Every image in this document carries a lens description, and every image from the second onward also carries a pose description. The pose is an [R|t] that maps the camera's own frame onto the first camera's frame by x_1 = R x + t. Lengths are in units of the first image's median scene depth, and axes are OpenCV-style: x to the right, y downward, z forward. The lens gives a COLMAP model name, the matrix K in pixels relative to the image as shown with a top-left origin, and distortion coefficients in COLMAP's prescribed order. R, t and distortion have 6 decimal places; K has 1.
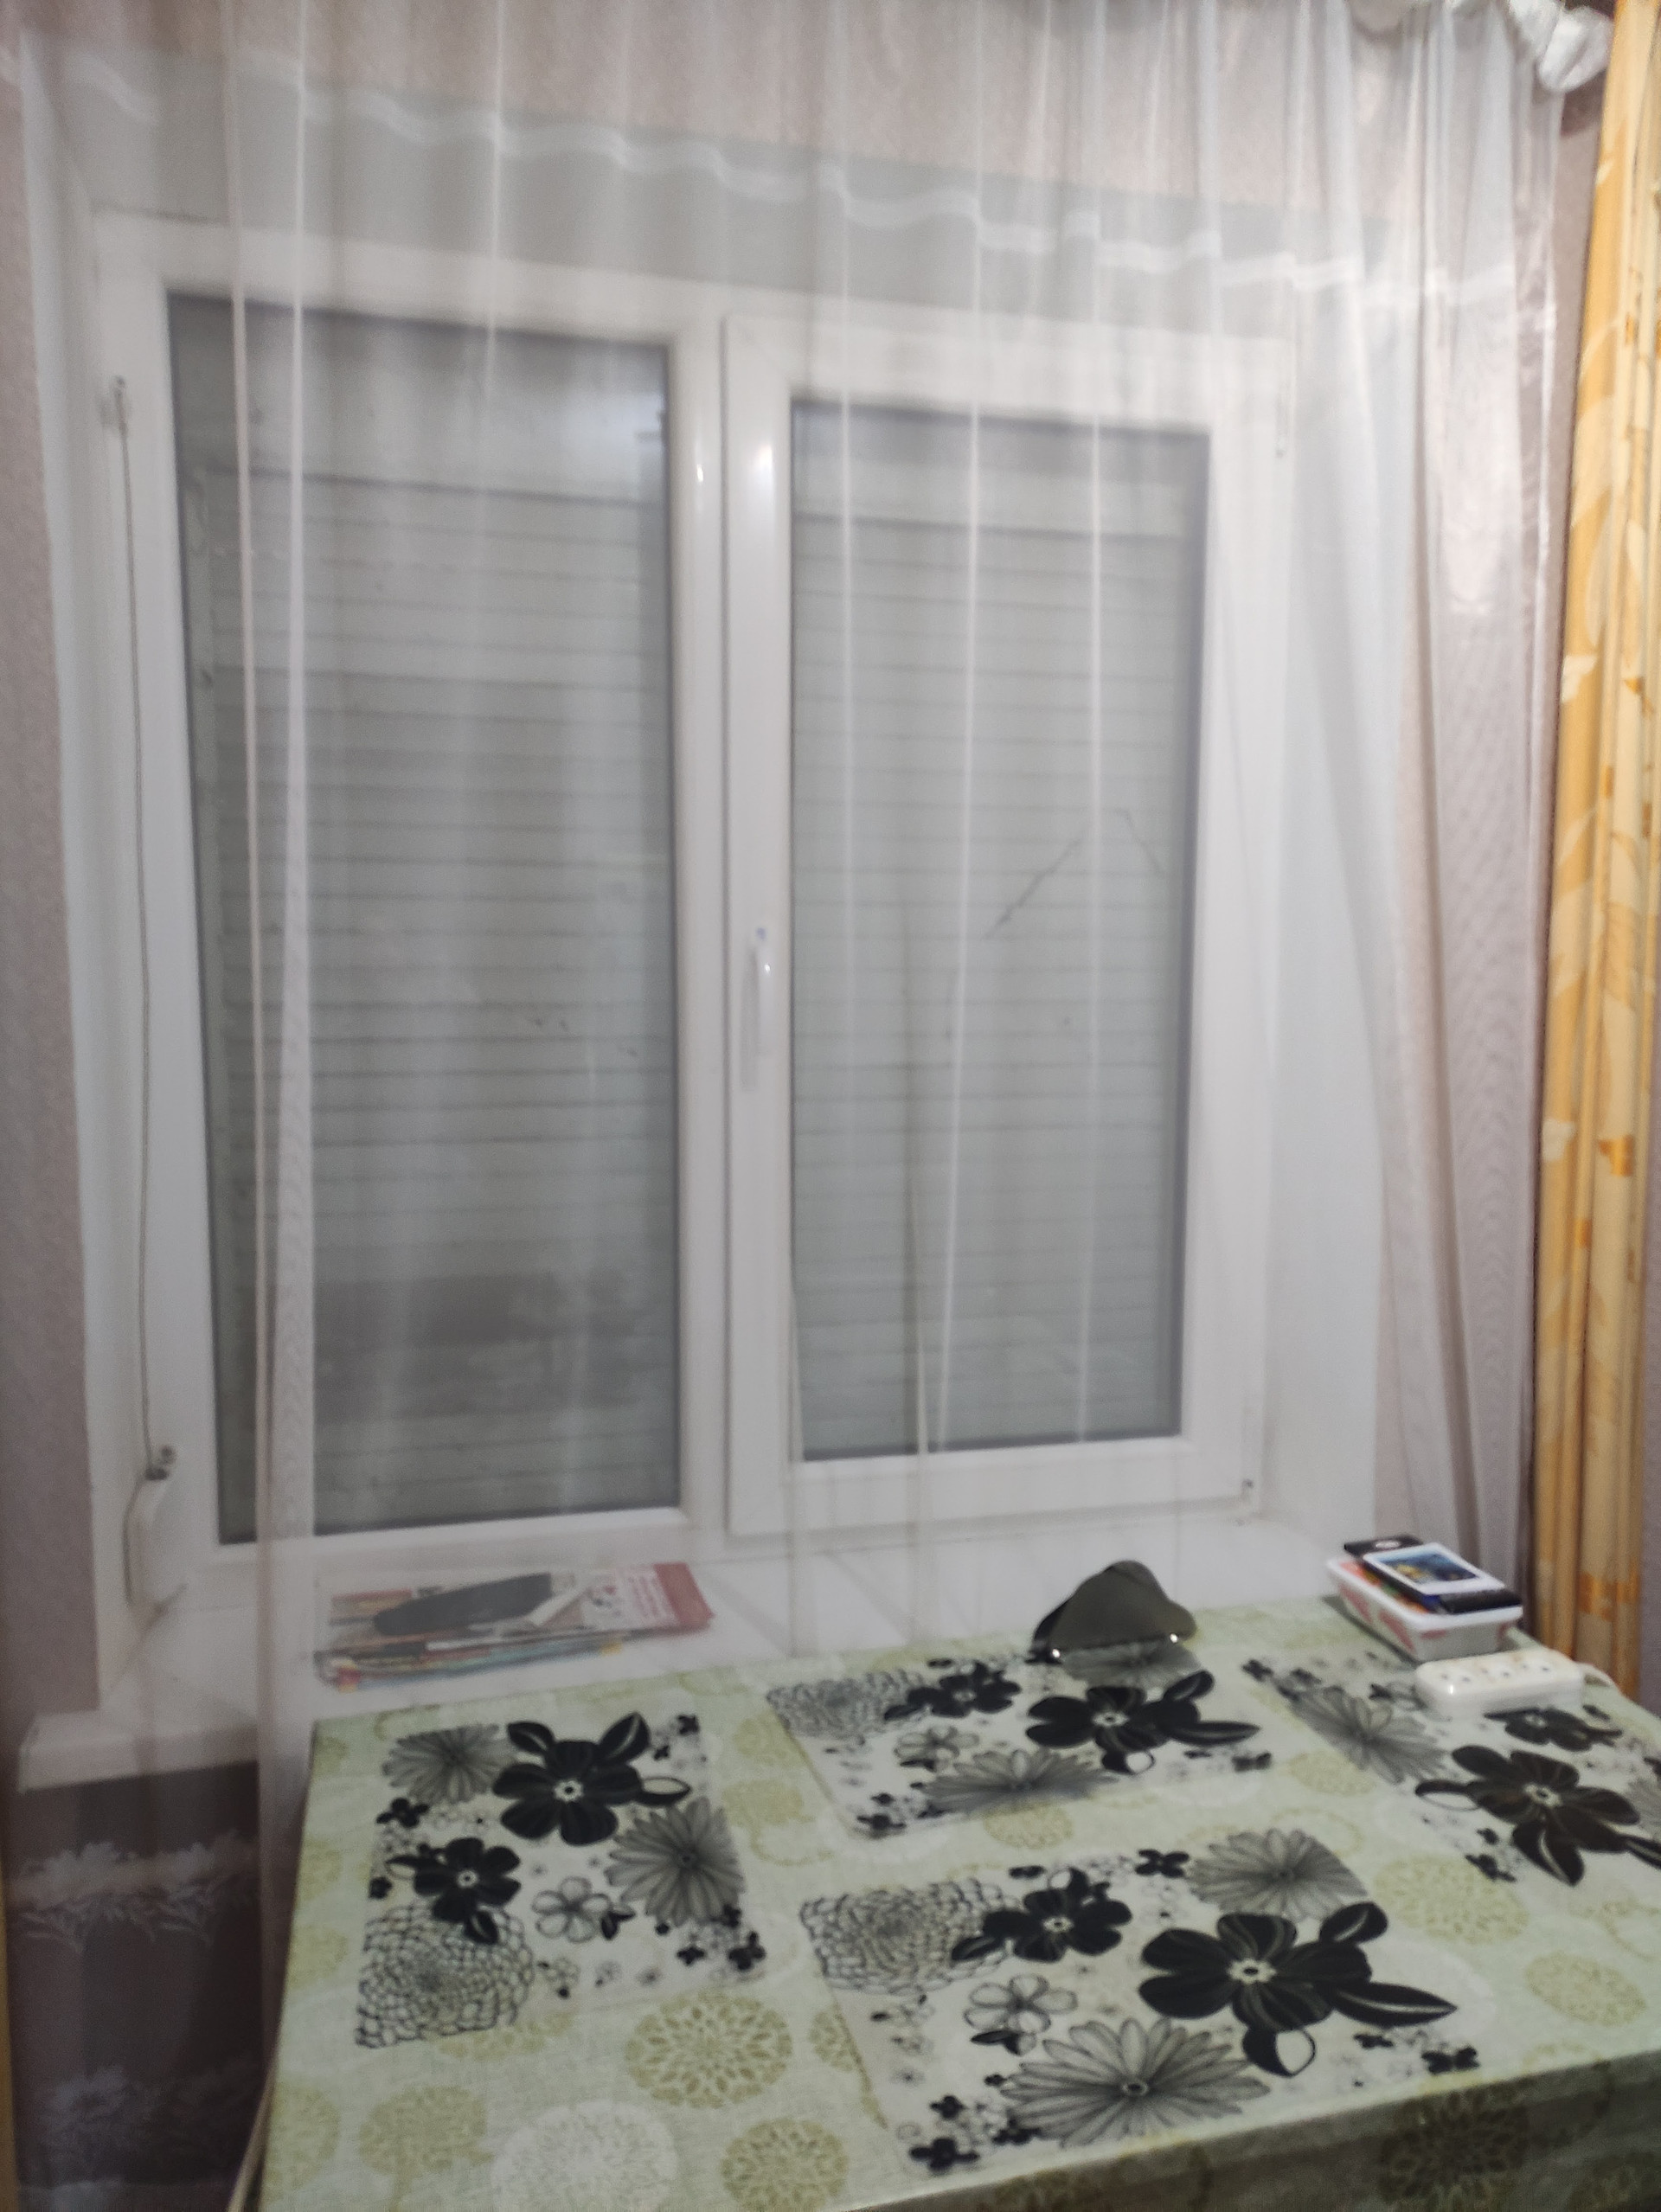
lens RADIAL K [[1628.4, 0, 874.9], [0, 1628.4, 1122.8], [0, 0, 1]] dist [0.053085, -0.031637]
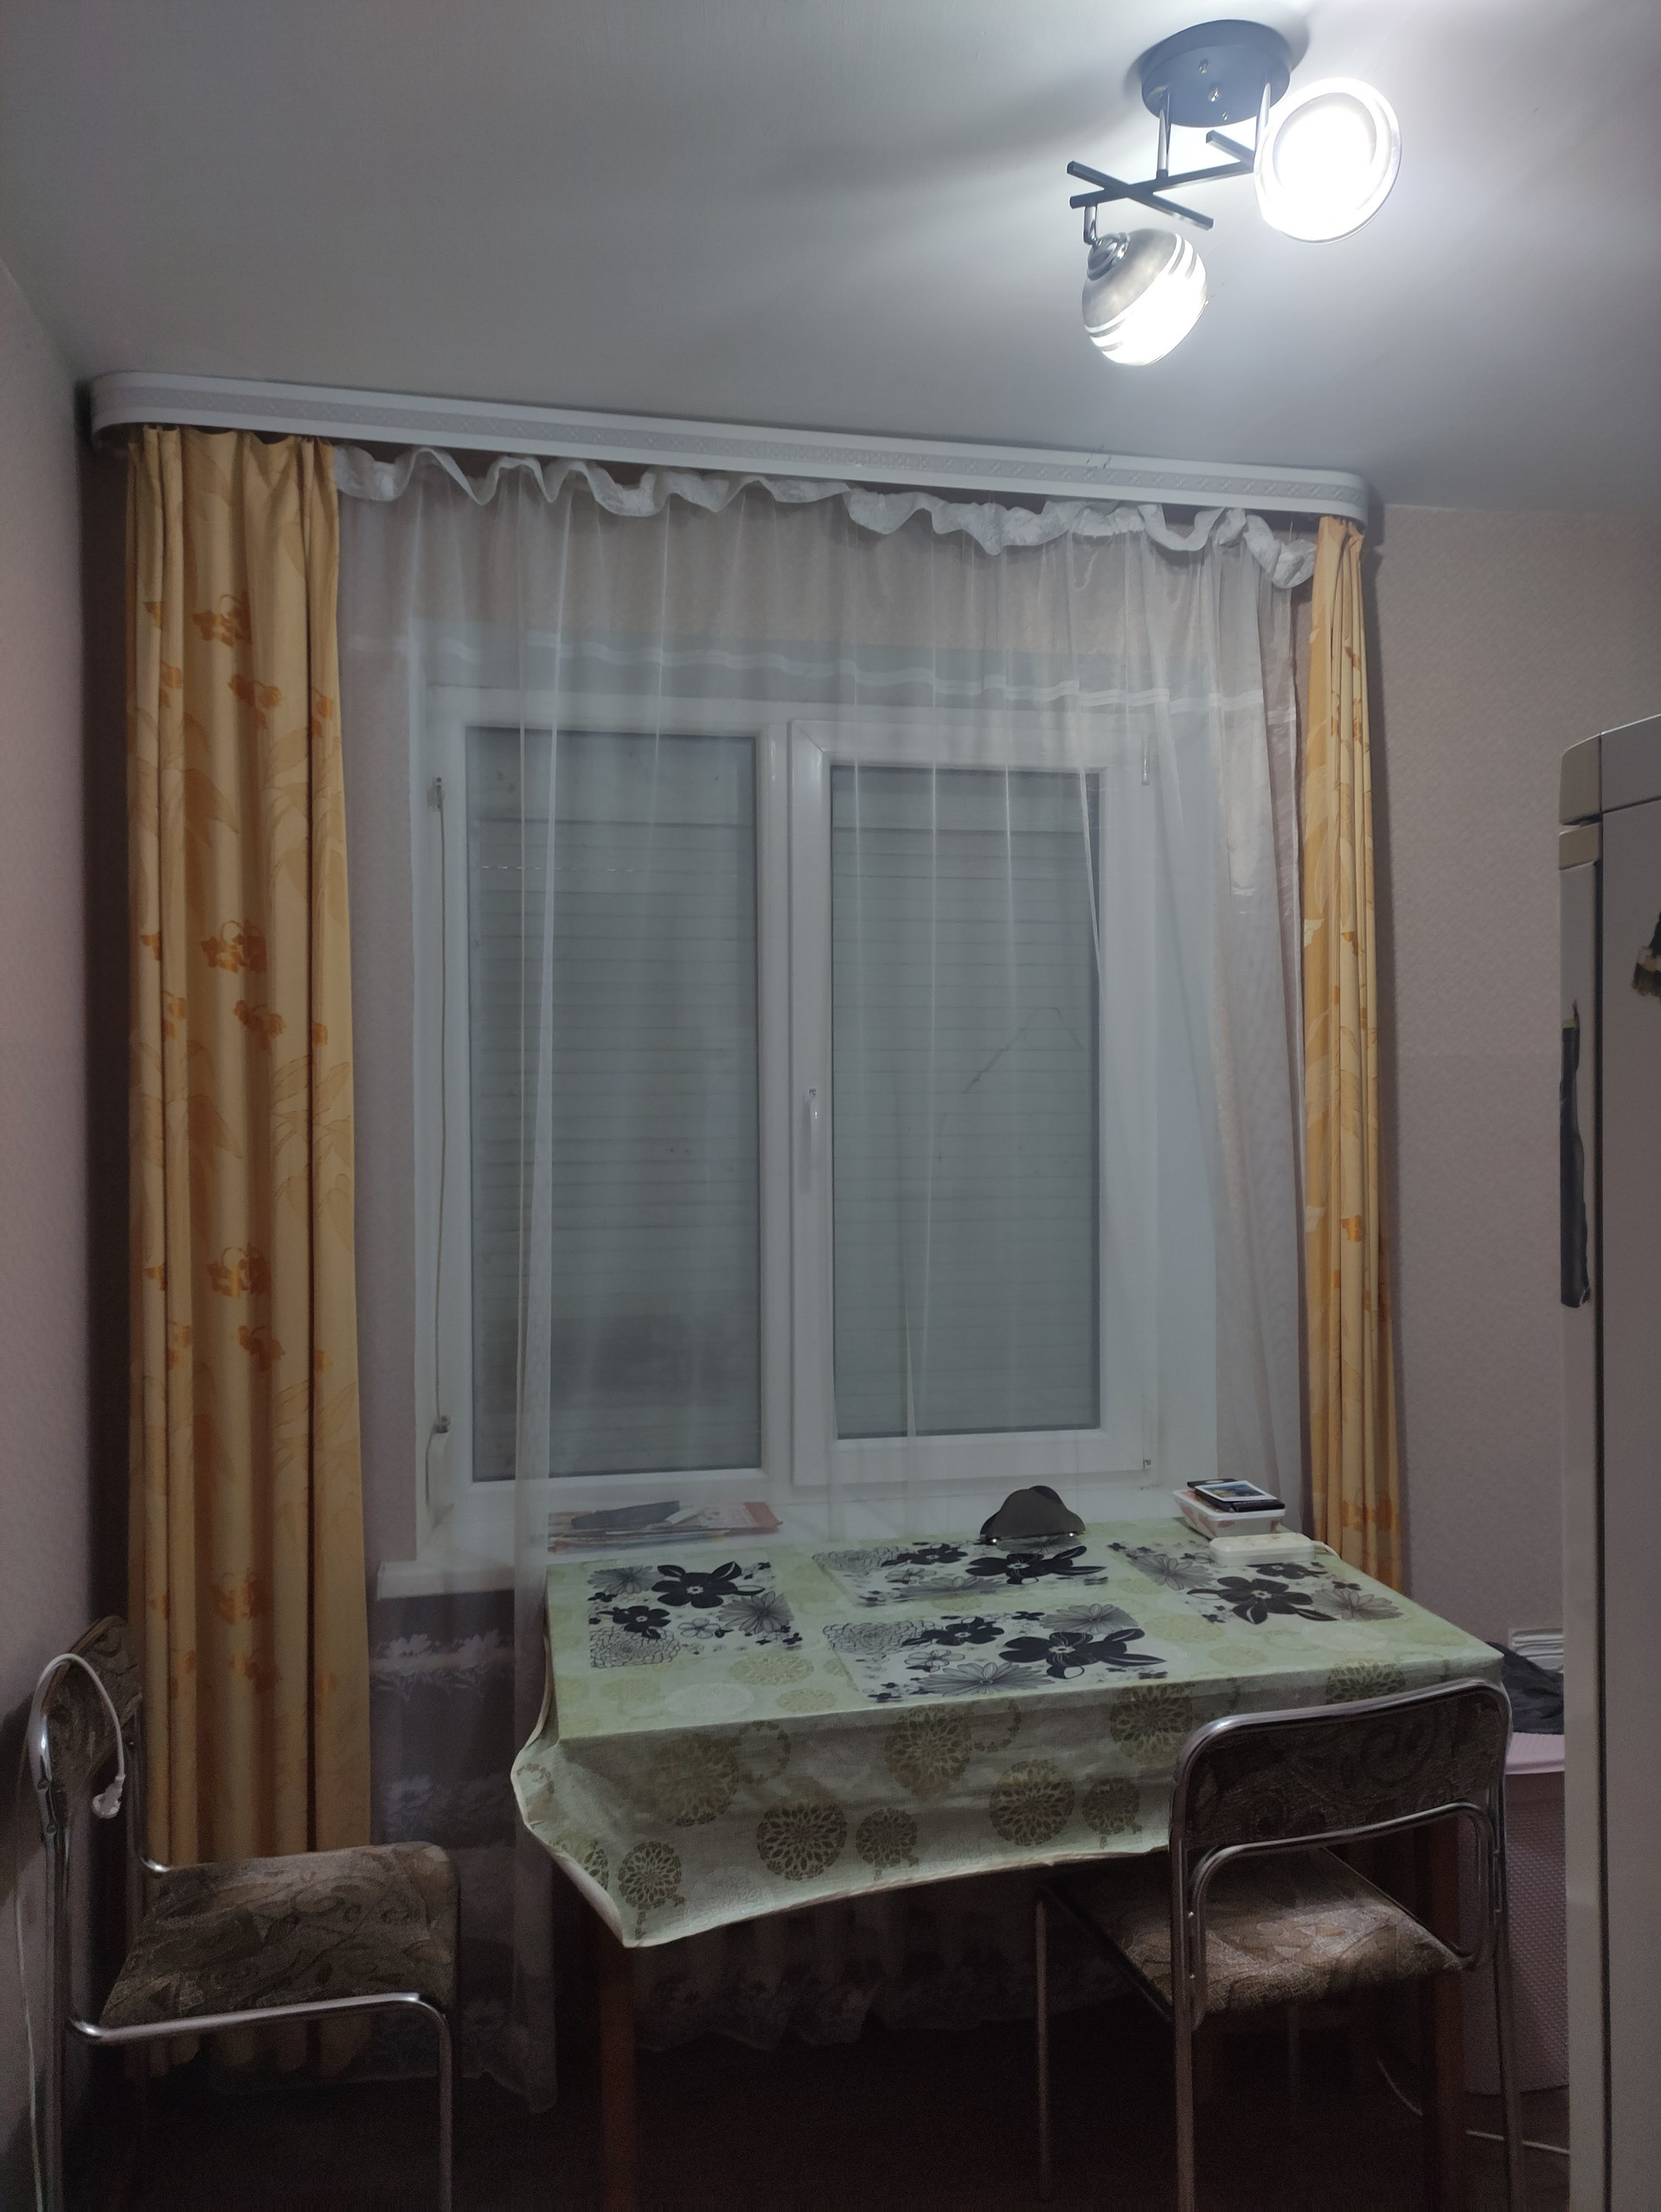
lens RADIAL K [[1626.0, 0, 811.4], [0, 1626.0, 1102.7], [0, 0, 1]] dist [0.078916, -0.013754]
pose [[0.995360, -0.011136, -0.095572, 0.096028], [0.001331, 0.994778, -0.102050, 0.065598], [0.096209, 0.101449, 0.990178, -0.677442]]
